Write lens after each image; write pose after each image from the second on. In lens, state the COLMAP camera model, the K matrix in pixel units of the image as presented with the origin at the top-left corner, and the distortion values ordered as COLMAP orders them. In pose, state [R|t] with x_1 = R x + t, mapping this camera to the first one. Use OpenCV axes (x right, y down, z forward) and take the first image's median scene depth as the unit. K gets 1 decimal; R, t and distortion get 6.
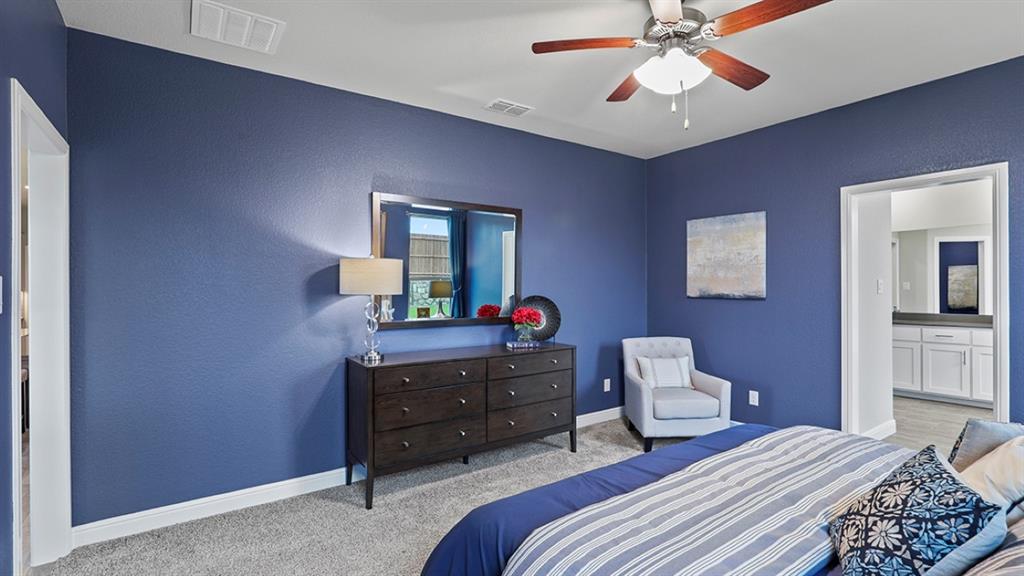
lens RADIAL K [[473.3, 0, 518.0], [0, 473.3, 288.8], [0, 0, 1]] dist [-0.007955, 0.002347]
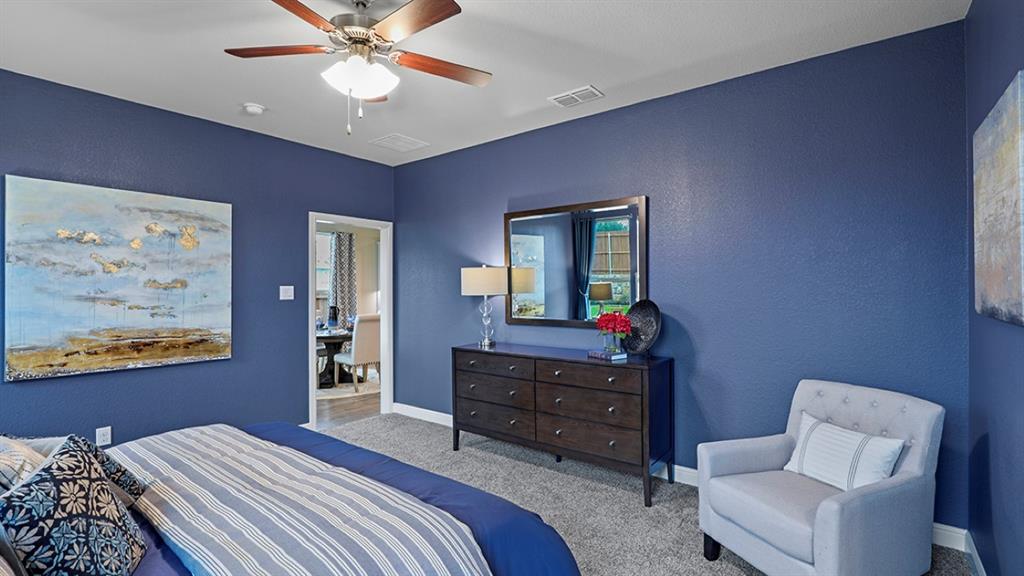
lens RADIAL K [[473.3, 0, 519.2], [0, 473.3, 286.5], [0, 0, 1]] dist [-0.007955, 0.002347]
pose [[0.302630, 0.004490, -0.953098, 0.789071], [0.000591, 0.999988, 0.004899, -0.013596], [0.953108, -0.002046, 0.302623, 0.573749]]
